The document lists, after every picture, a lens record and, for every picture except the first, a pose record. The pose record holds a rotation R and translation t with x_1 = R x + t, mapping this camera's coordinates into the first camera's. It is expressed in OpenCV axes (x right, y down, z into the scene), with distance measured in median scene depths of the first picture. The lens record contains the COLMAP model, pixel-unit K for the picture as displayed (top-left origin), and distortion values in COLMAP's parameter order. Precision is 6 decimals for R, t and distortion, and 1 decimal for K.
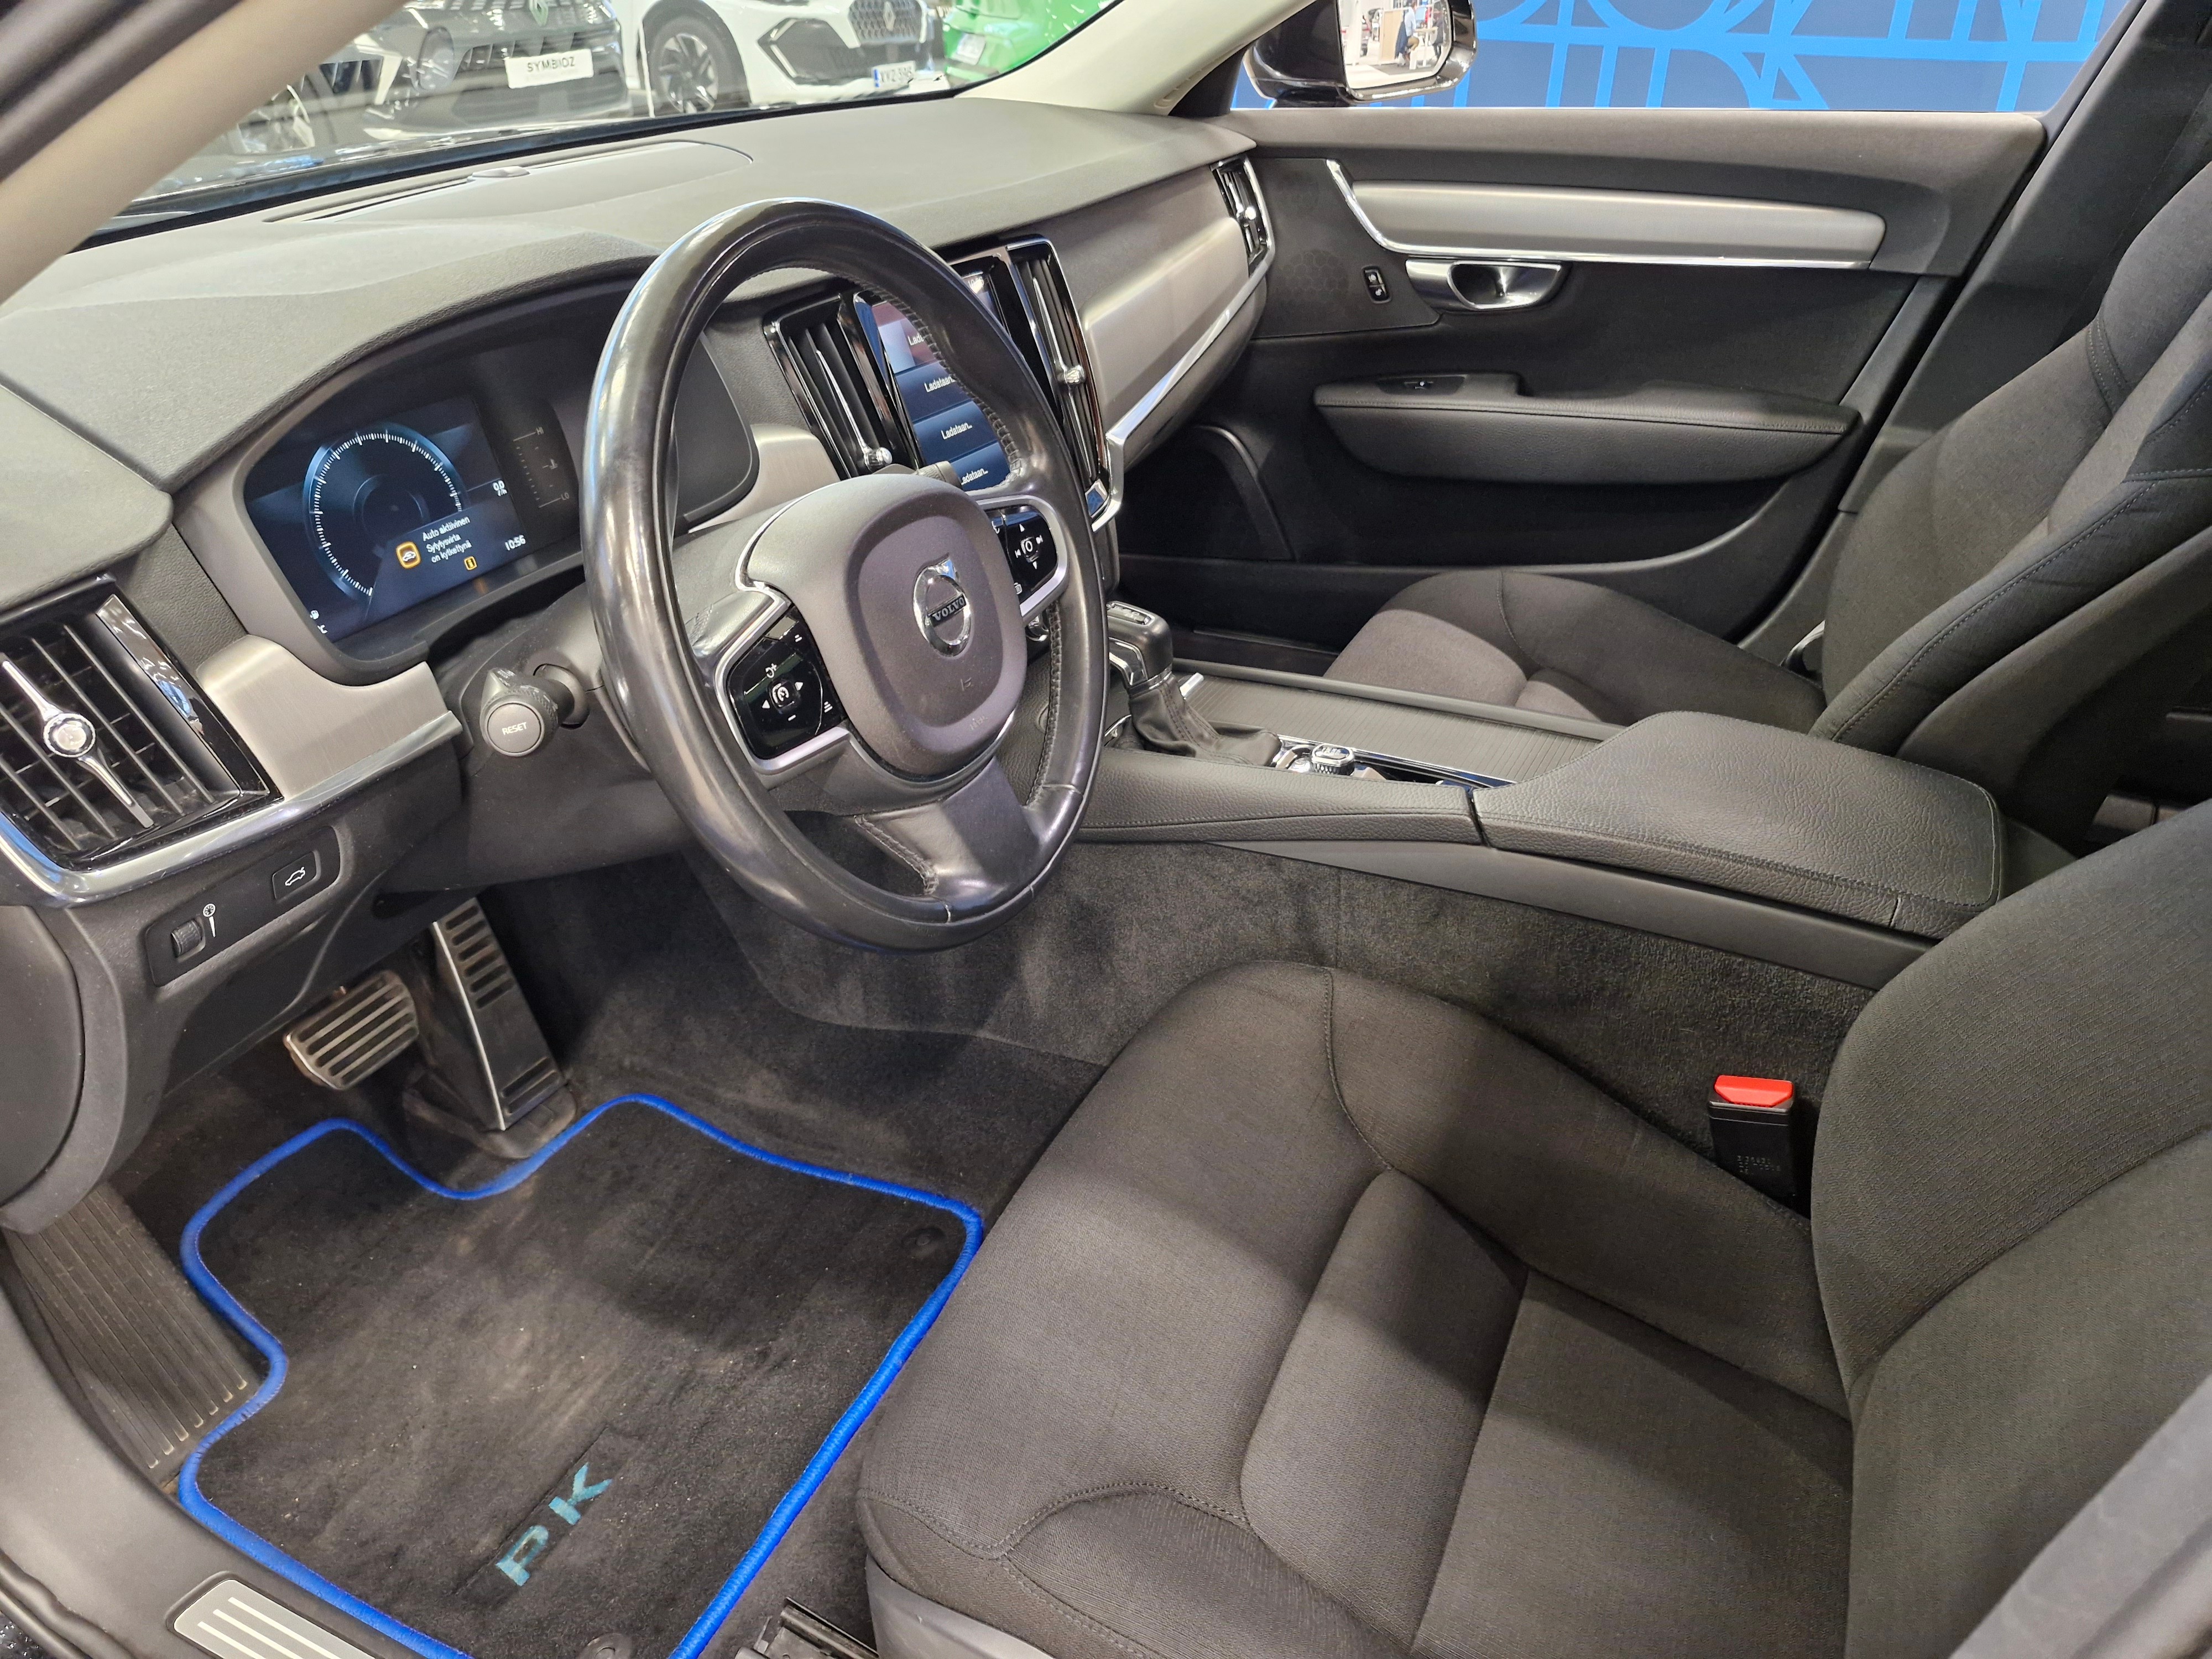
lens RADIAL K [[1555.5, 0, 1106.0], [0, 1555.5, 829.5], [0, 0, 1]] dist [0.085472, -0.126283]
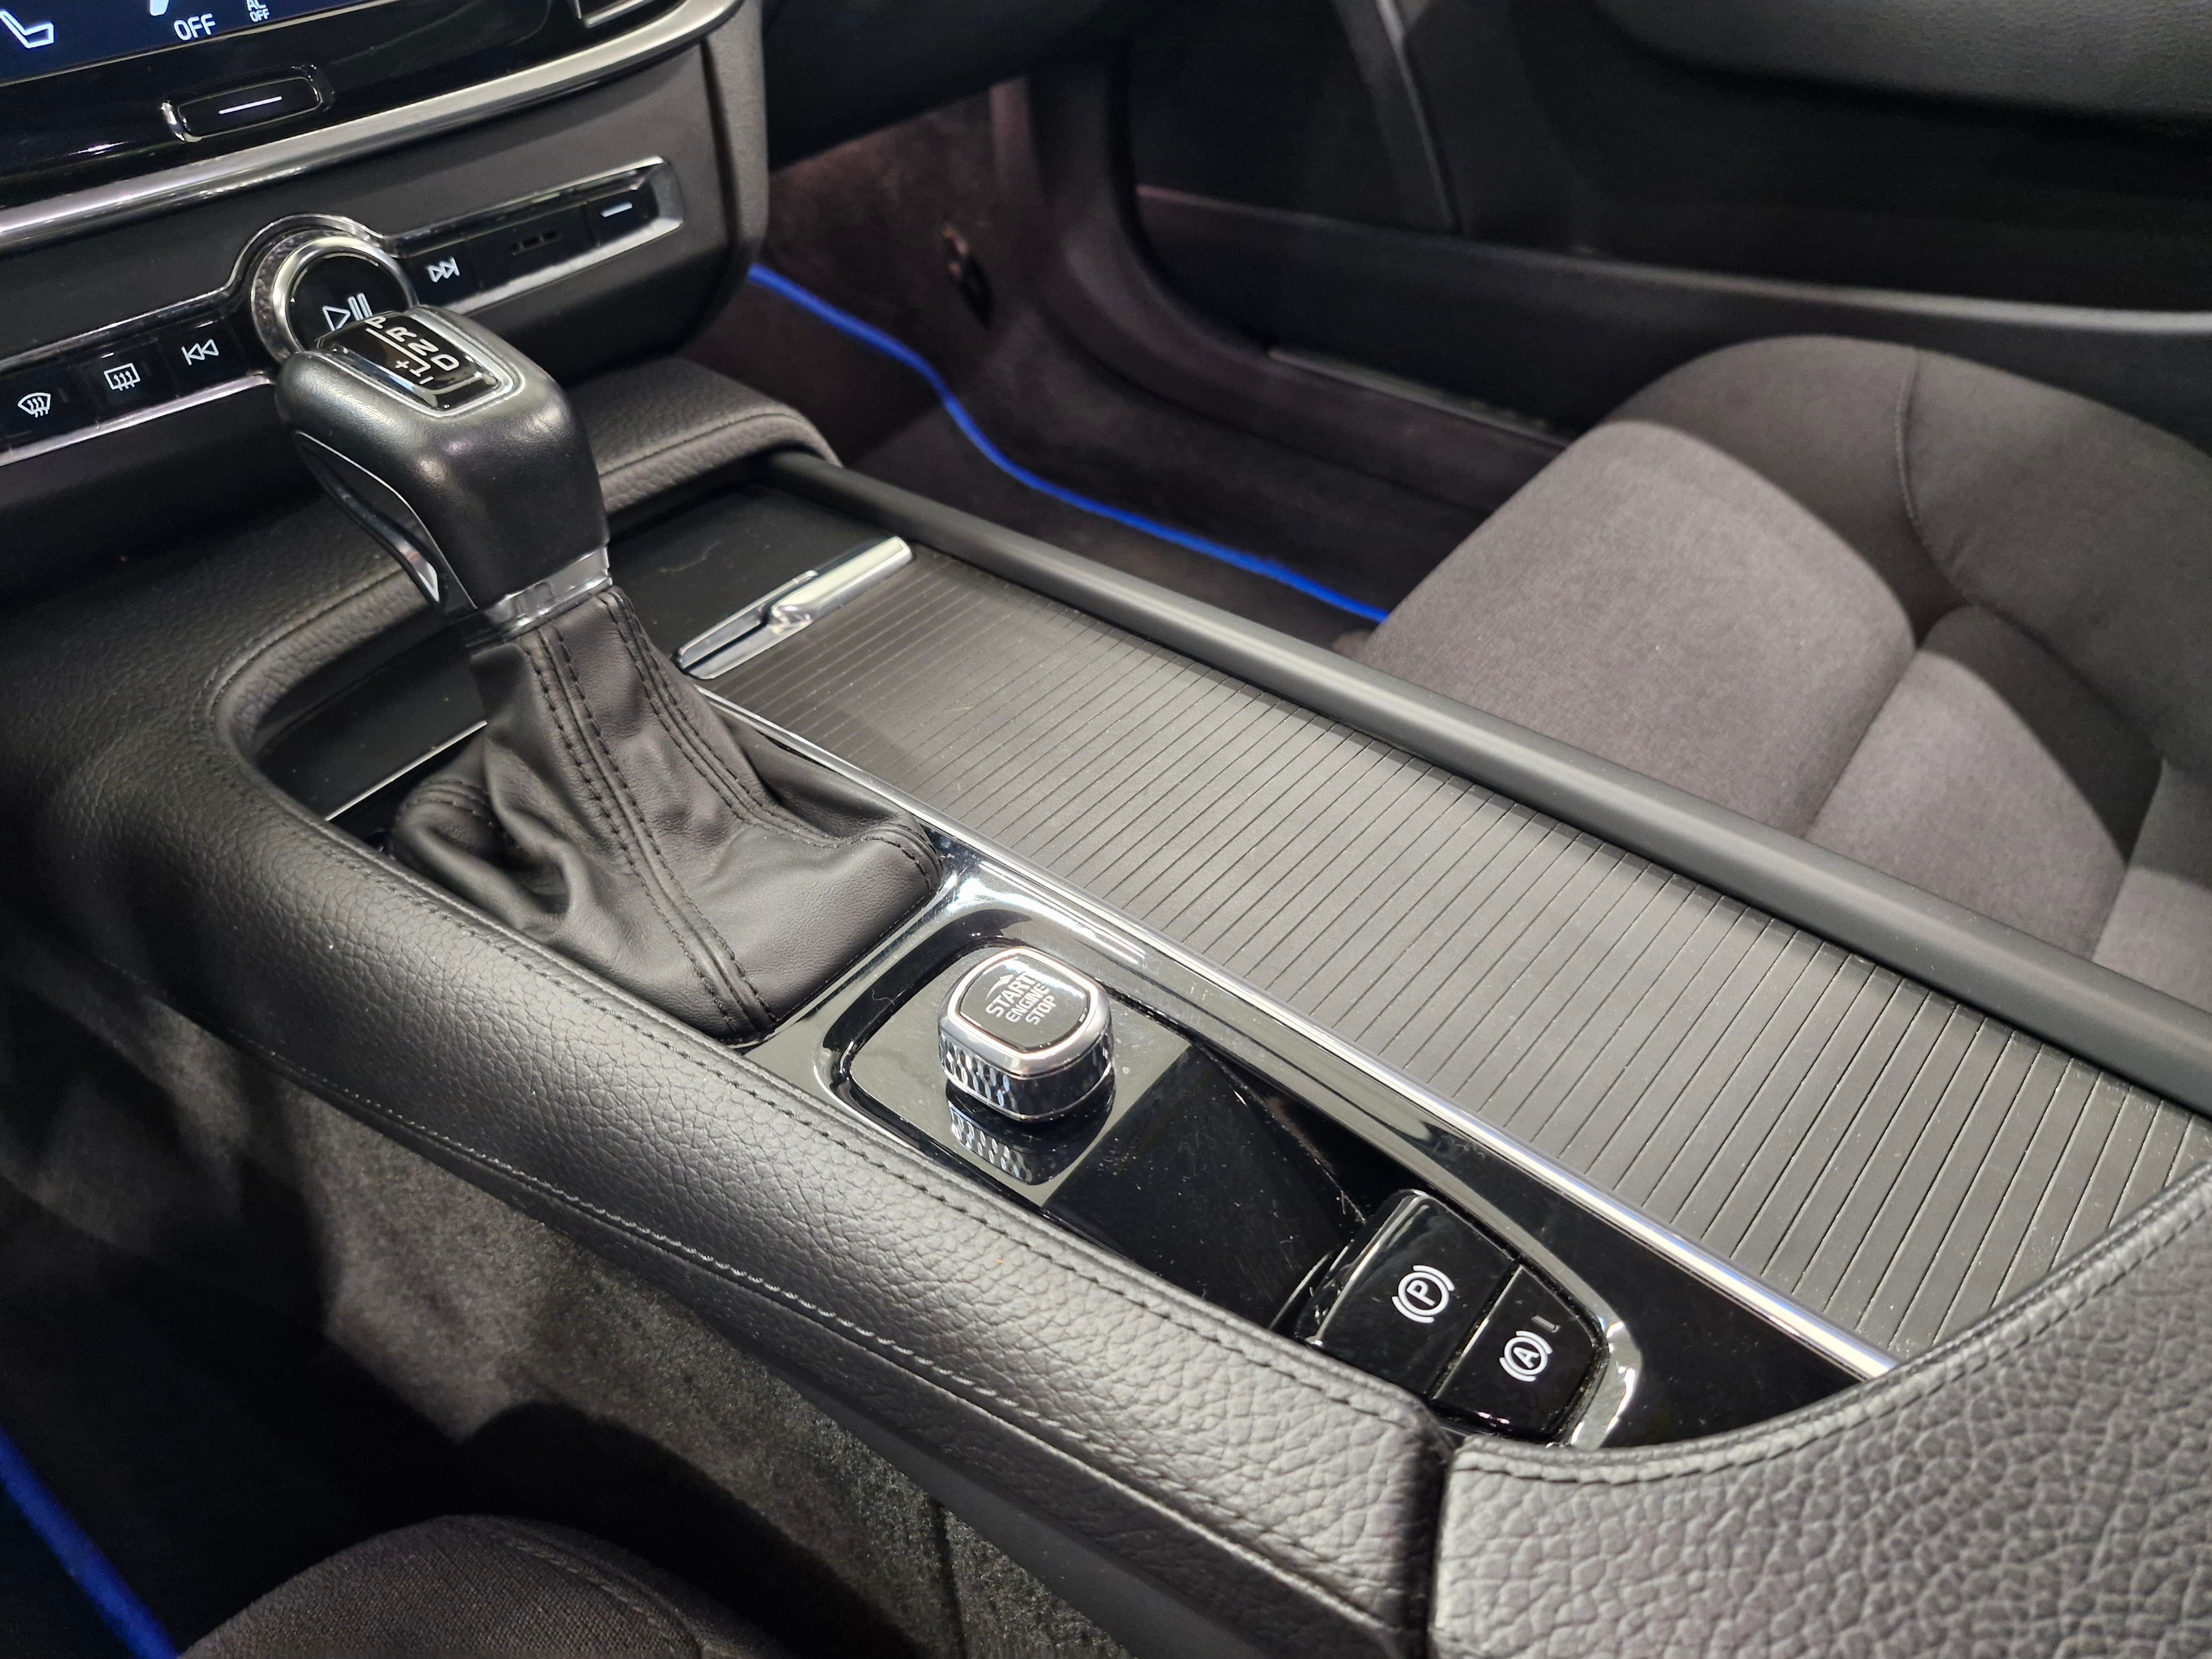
lens RADIAL K [[1555.5, 0, 1106.0], [0, 1555.5, 829.5], [0, 0, 1]] dist [0.085472, -0.126283]
pose [[0.972678, 0.157443, -0.170615, 0.188027], [-0.117952, 0.968128, 0.220942, -0.130773], [0.199963, -0.194781, 0.960247, 0.707976]]
